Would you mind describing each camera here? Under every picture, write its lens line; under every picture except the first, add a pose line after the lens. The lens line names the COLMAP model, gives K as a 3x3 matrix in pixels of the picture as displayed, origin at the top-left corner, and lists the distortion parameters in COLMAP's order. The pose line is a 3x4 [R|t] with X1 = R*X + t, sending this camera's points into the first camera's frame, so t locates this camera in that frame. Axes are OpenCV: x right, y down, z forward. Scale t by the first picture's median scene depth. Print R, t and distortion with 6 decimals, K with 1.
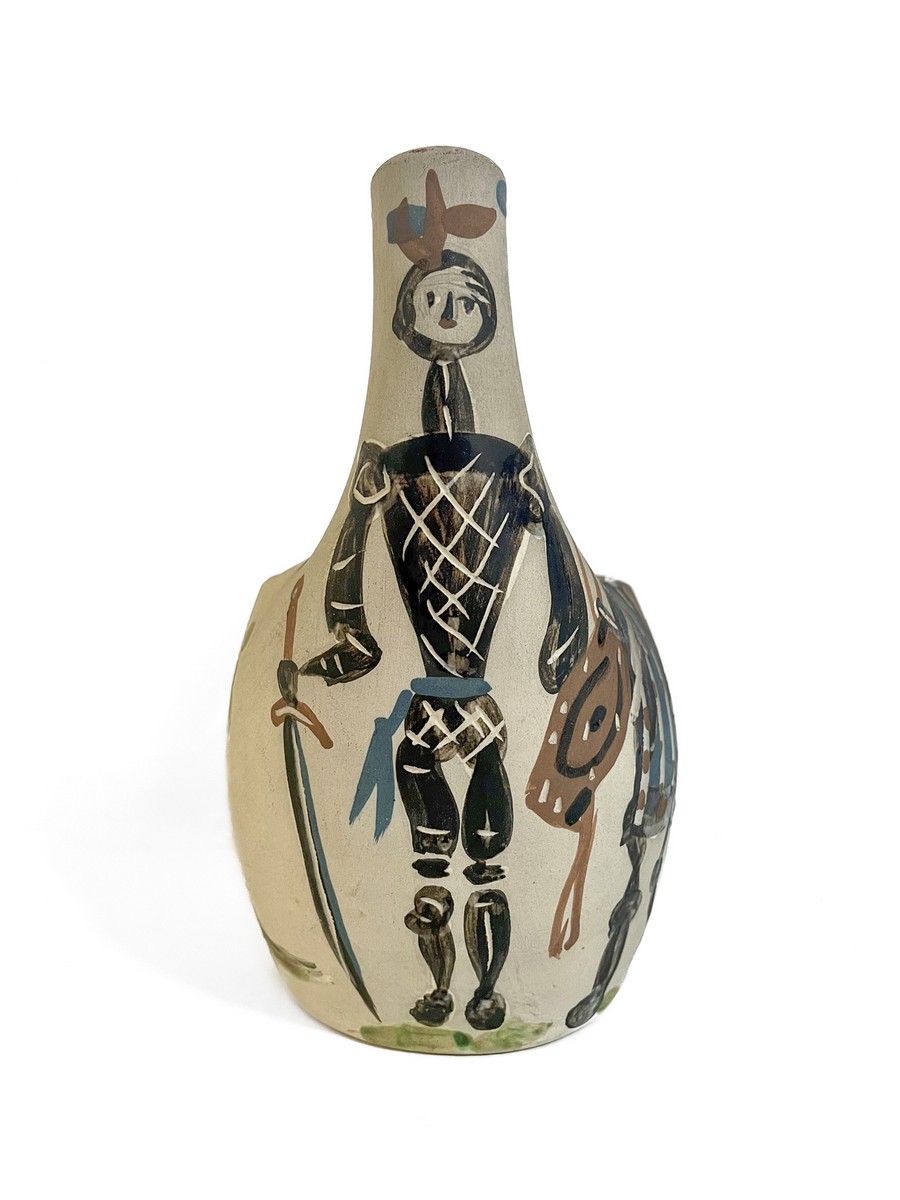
lens RADIAL K [[913.2, 0, 448.7], [0, 913.2, 600.7], [0, 0, 1]] dist [-0.001911, -0.000151]
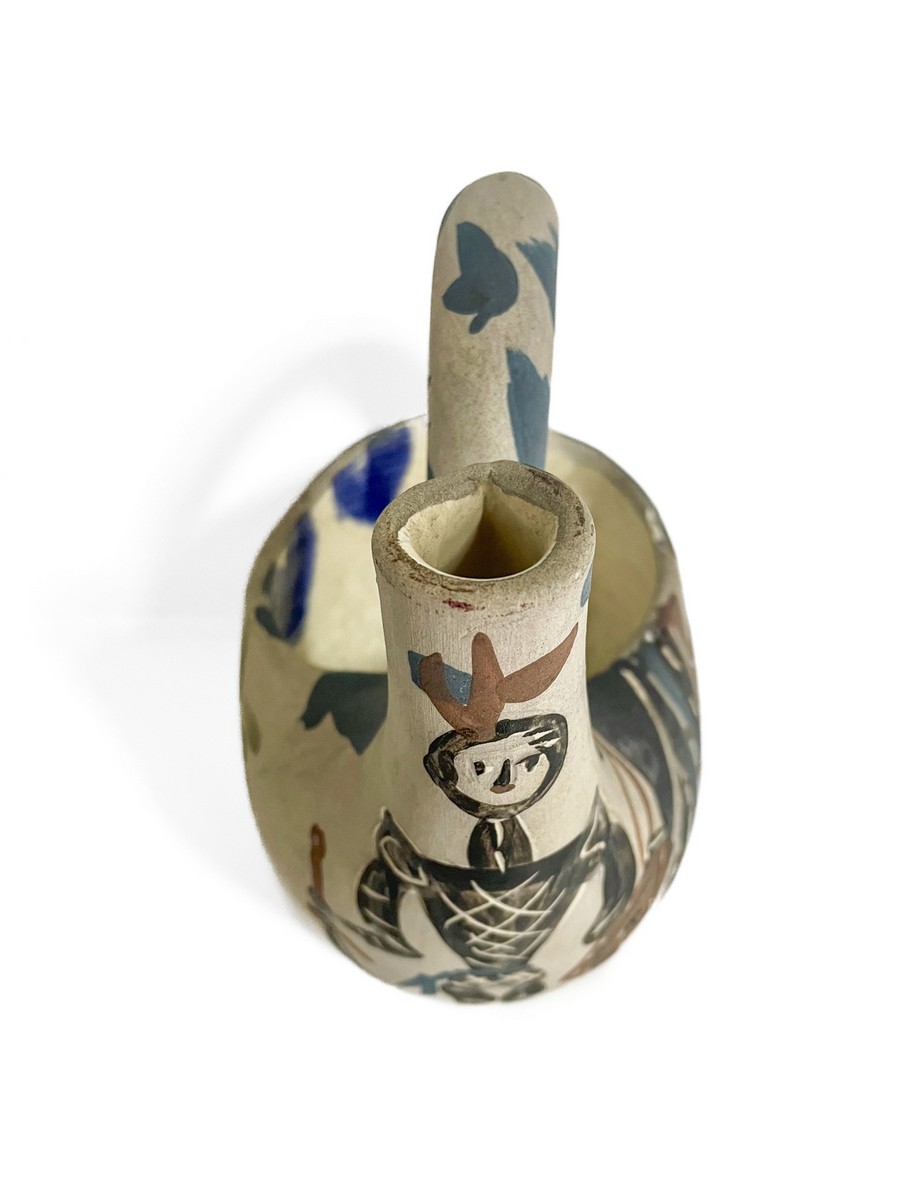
lens RADIAL K [[913.2, 0, 452.8], [0, 913.2, 600.0], [0, 0, 1]] dist [-0.001911, -0.000151]
pose [[0.998925, -0.040589, 0.022411, -0.050695], [0.014982, 0.740002, 0.672438, -0.901026], [-0.043878, -0.671379, 0.739814, 0.564174]]
